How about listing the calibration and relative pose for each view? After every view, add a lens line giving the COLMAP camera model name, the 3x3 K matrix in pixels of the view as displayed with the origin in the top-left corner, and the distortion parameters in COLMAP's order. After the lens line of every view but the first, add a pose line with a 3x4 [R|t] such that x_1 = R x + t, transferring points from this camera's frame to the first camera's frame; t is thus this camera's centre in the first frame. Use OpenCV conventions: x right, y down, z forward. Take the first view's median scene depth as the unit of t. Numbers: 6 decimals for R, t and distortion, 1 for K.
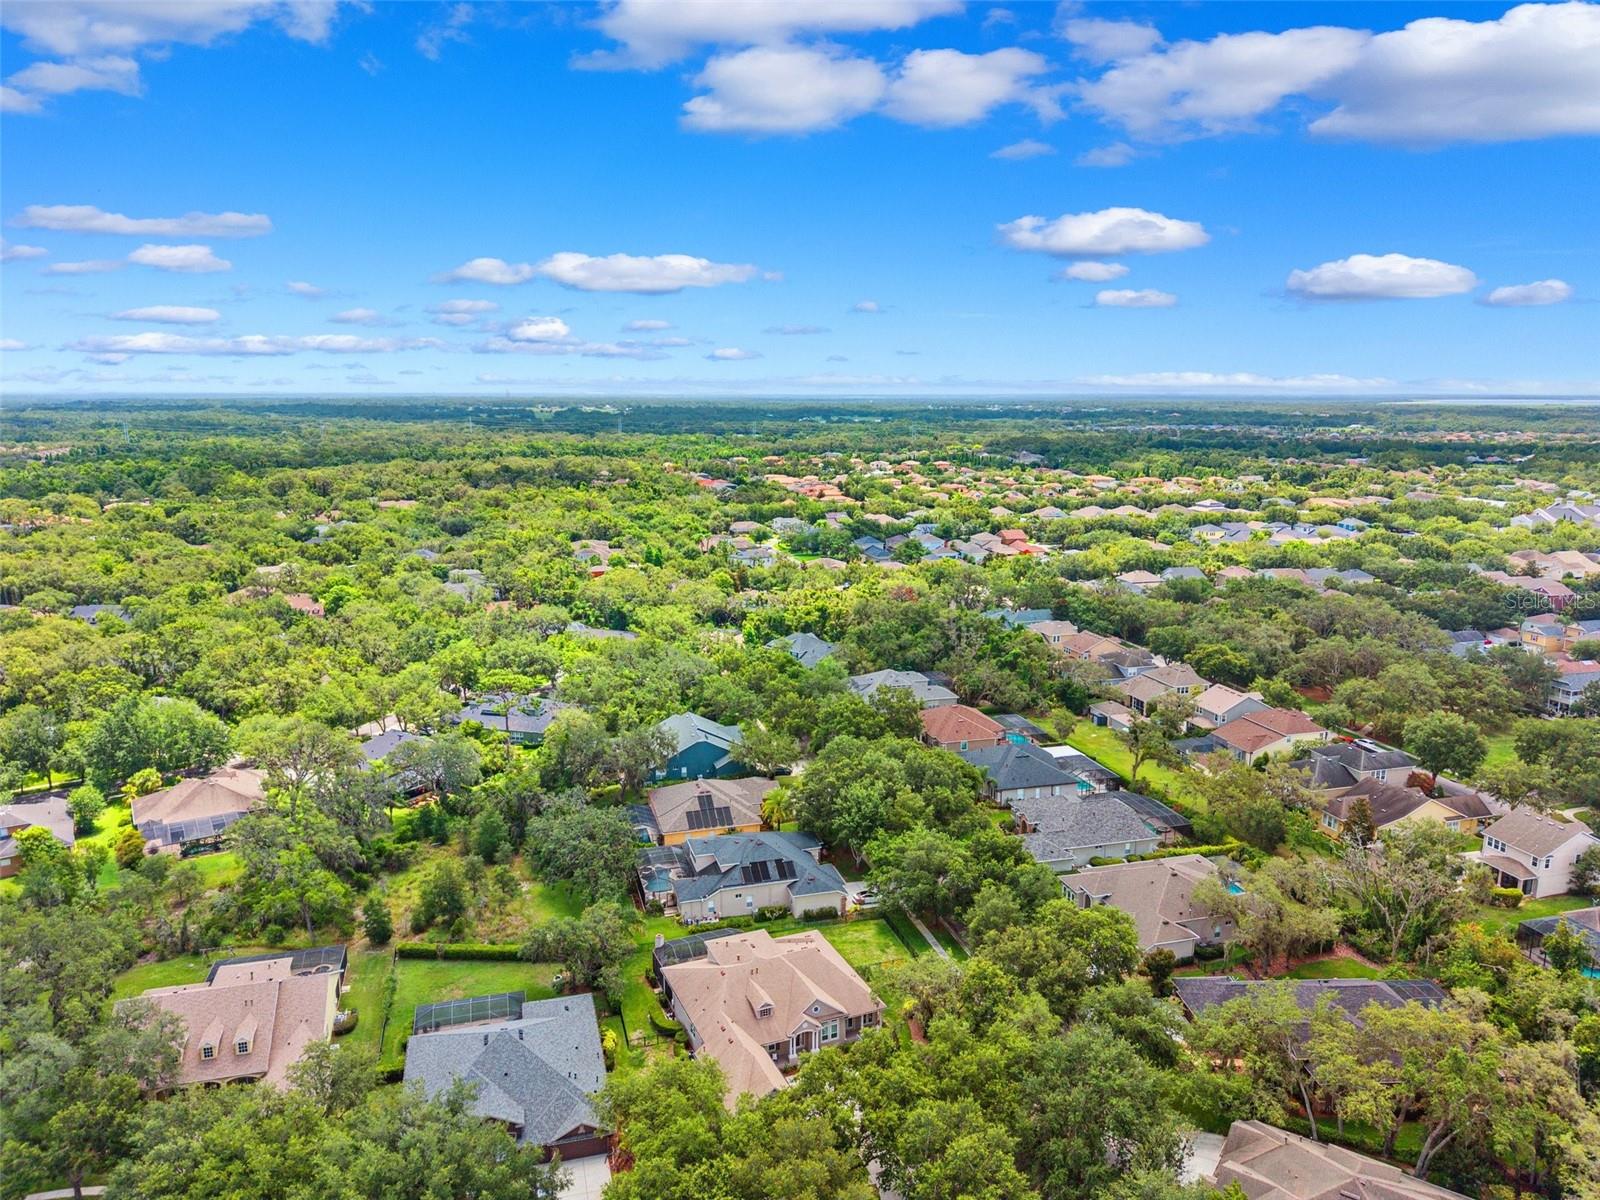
lens RADIAL K [[1085.9, 0, 800.0], [0, 1085.9, 600.0], [0, 0, 1]] dist [0.080757, -0.115977]
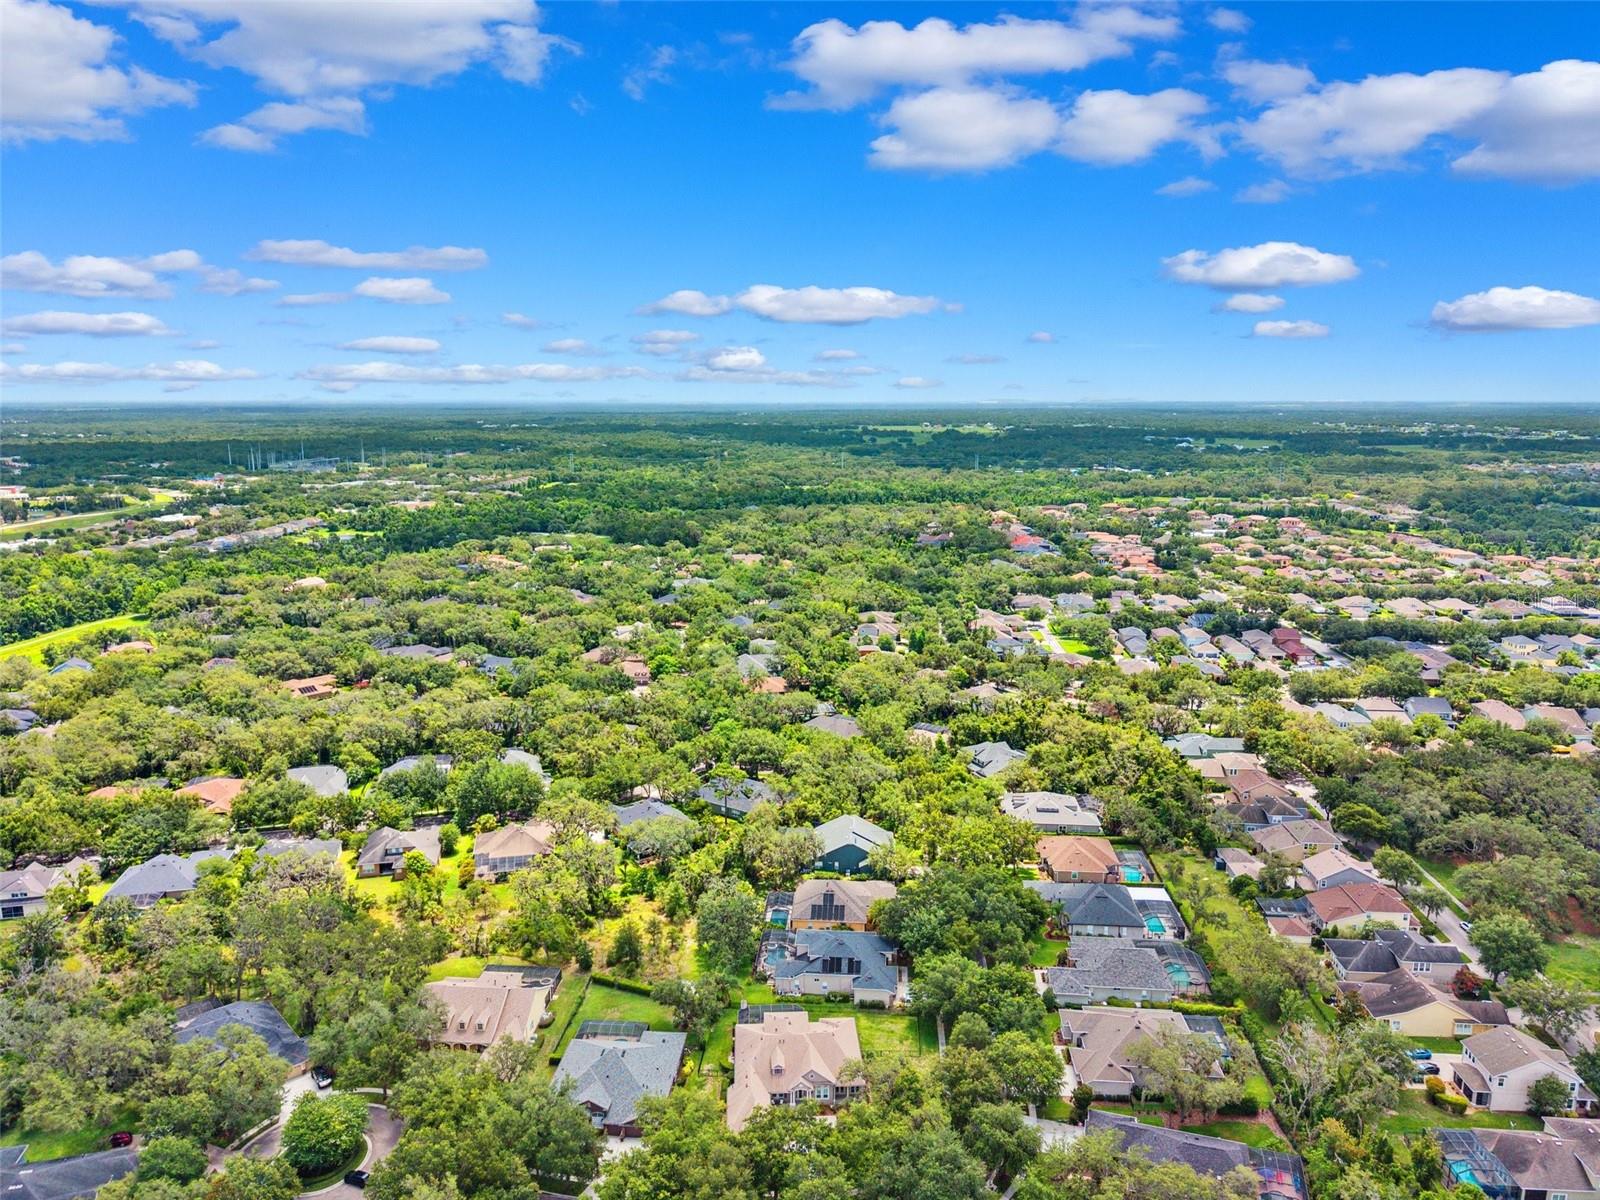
lens RADIAL K [[1088.8, 0, 800.0], [0, 1088.8, 600.0], [0, 0, 1]] dist [0.041080, -0.046733]
pose [[0.936538, 0.062991, -0.344859, 0.363632], [-0.063331, 0.997939, 0.010292, -0.218309], [0.344797, 0.012202, 0.938598, -0.309020]]
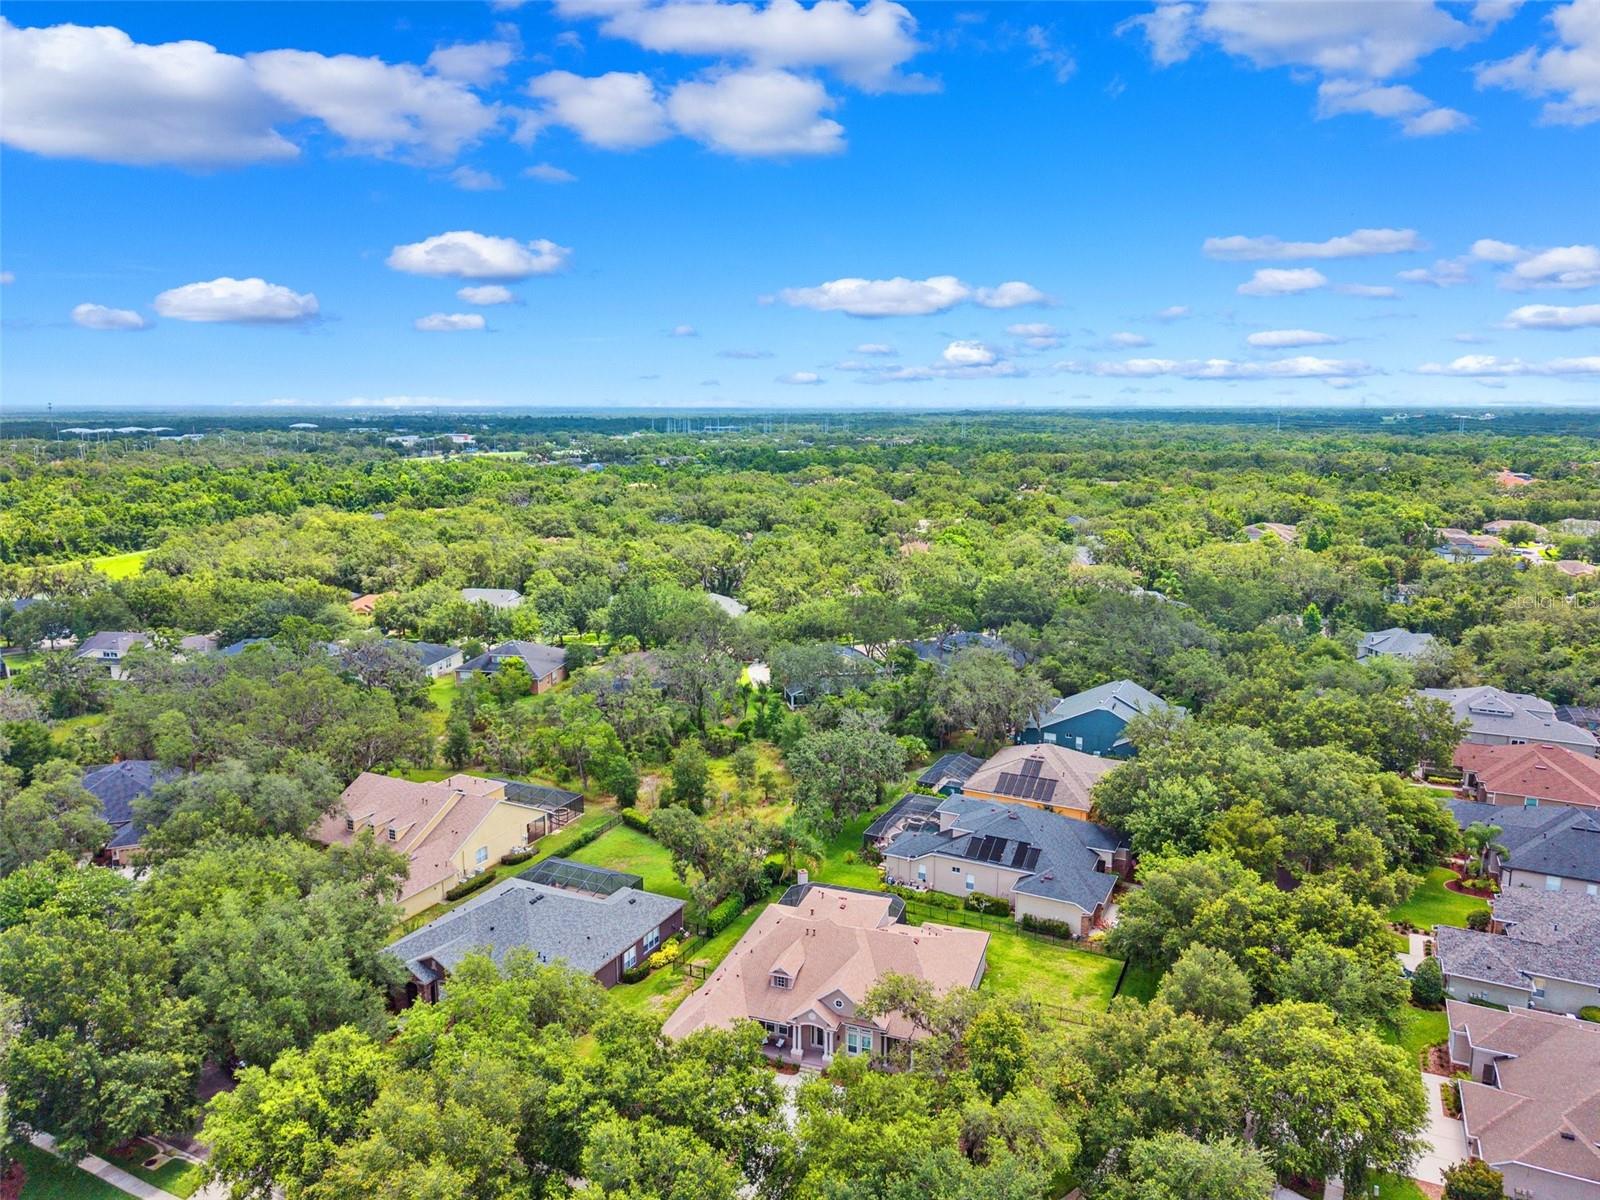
lens RADIAL K [[1088.8, 0, 800.0], [0, 1088.8, 600.0], [0, 0, 1]] dist [0.041080, -0.046733]
pose [[0.732467, 0.112710, -0.671408, 0.351156], [-0.124533, 0.991743, 0.030626, 0.070354], [0.669315, 0.061180, 0.740455, 0.335509]]
